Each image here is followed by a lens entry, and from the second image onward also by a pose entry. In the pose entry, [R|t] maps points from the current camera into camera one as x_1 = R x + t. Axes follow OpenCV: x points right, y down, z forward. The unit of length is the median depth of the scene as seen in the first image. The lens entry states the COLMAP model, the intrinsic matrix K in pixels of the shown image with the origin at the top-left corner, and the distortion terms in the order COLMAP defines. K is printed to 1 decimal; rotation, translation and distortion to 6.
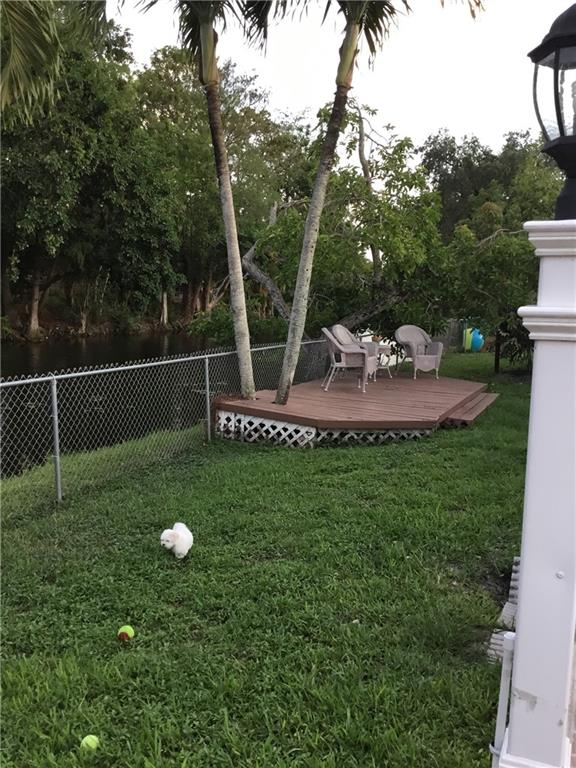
lens RADIAL K [[699.8, 0, 289.5], [0, 699.8, 384.8], [0, 0, 1]] dist [0.095661, 0.000000]
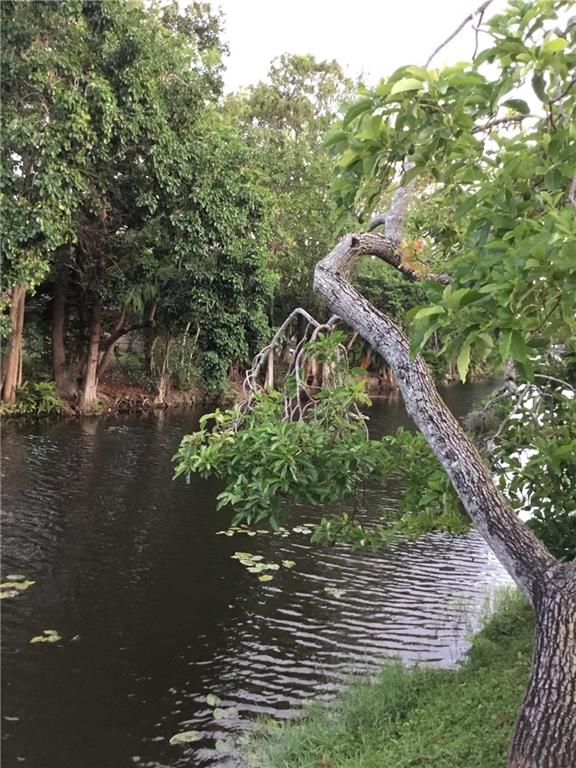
lens RADIAL K [[699.8, 0, 287.2], [0, 699.8, 385.1], [0, 0, 1]] dist [0.095661, 0.000000]
pose [[0.981067, 0.022020, -0.192413, -0.007739], [-0.037201, 0.996440, -0.075649, -0.045812], [0.190062, 0.081375, 0.978394, 0.306710]]
